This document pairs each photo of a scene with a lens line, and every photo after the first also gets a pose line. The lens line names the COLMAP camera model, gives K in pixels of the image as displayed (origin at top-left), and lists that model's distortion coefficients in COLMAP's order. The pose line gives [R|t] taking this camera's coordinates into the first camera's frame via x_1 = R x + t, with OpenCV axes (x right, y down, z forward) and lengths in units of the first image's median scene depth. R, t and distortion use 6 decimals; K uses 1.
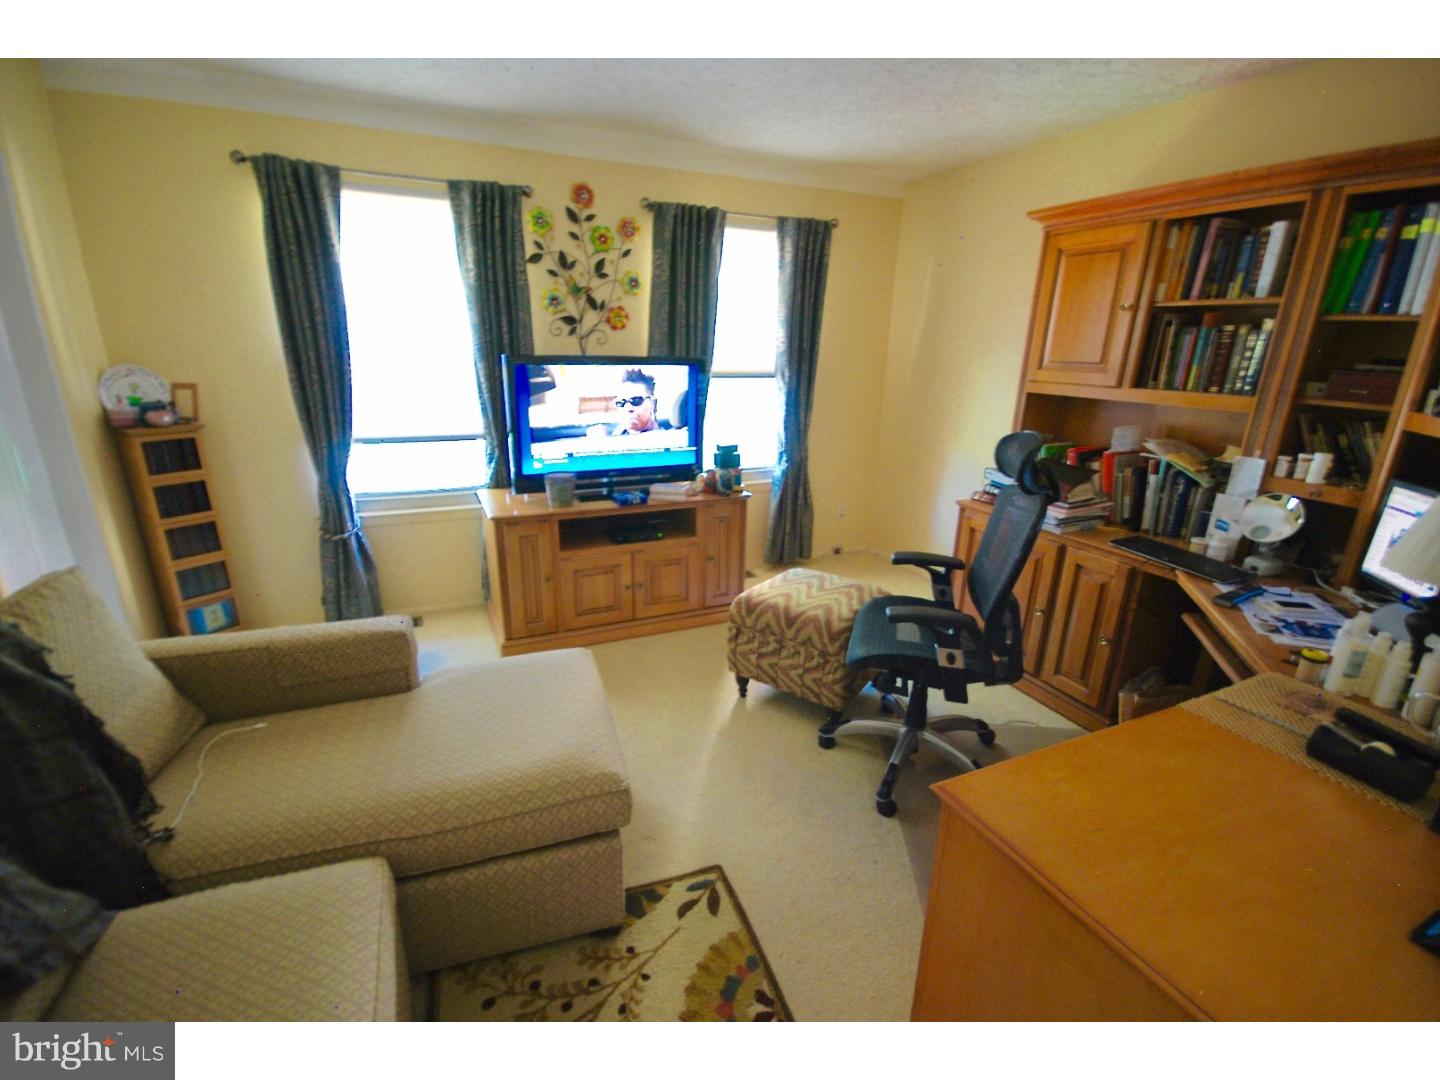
lens RADIAL K [[634.2, 0, 716.8], [0, 634.2, 545.1], [0, 0, 1]] dist [-0.000454, -0.001246]
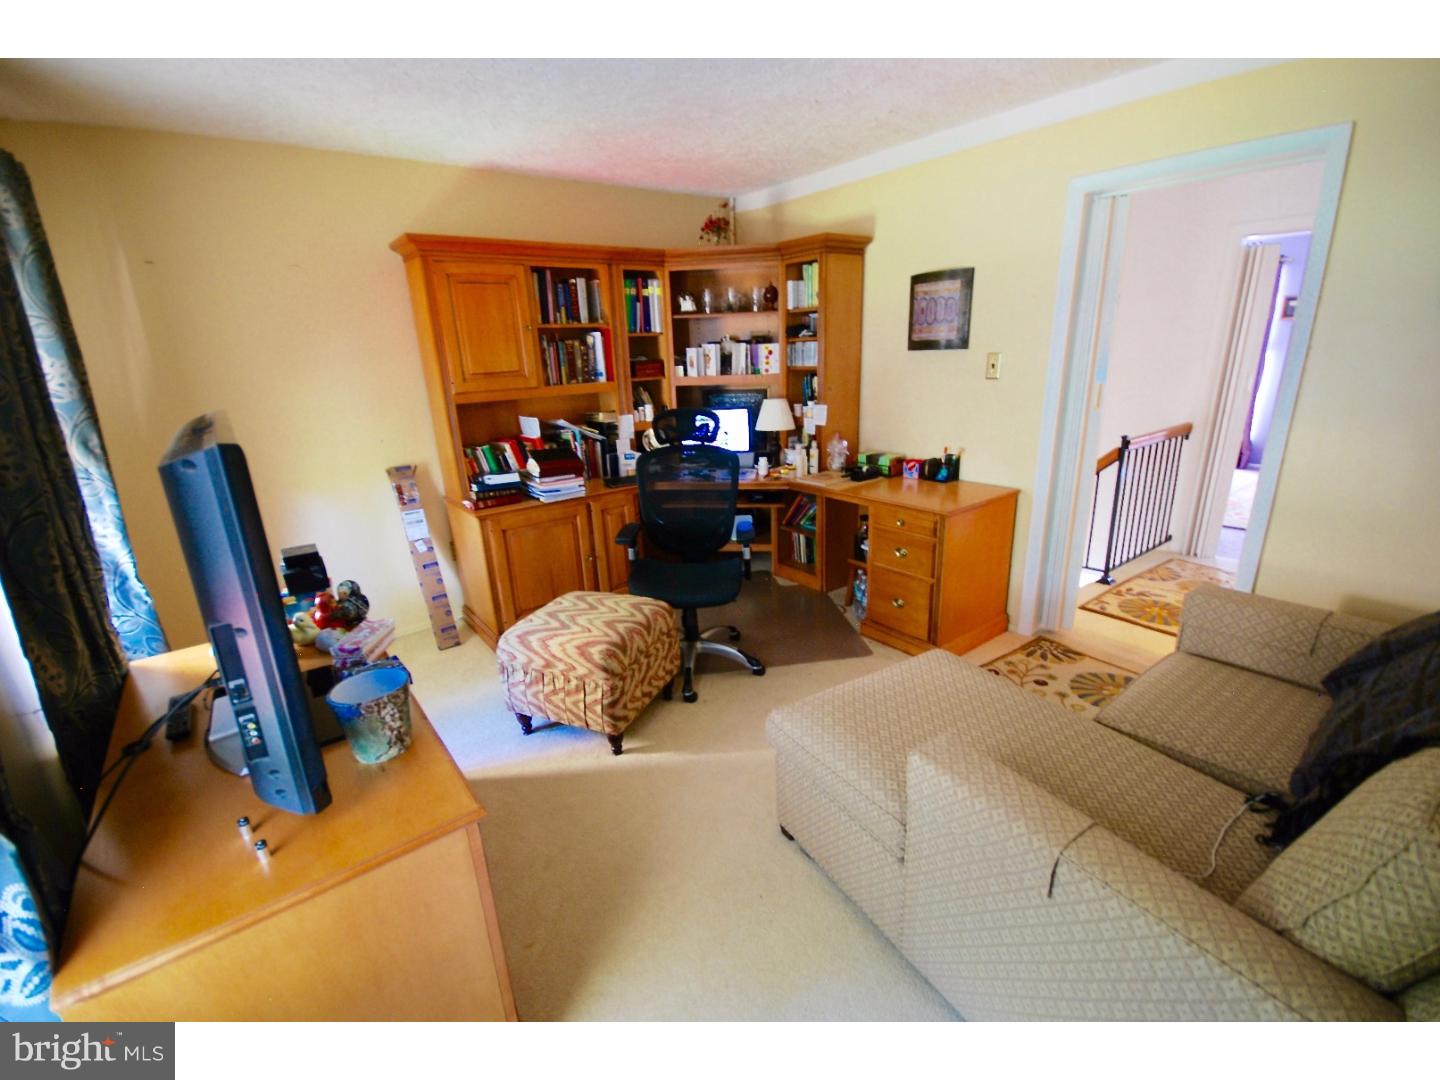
lens RADIAL K [[634.2, 0, 716.8], [0, 634.2, 545.1], [0, 0, 1]] dist [-0.000454, -0.001246]
pose [[-0.199787, -0.314376, 0.928037, -0.868309], [0.336940, 0.867330, 0.366348, -0.356799], [-0.920085, 0.385884, -0.067356, 0.961395]]
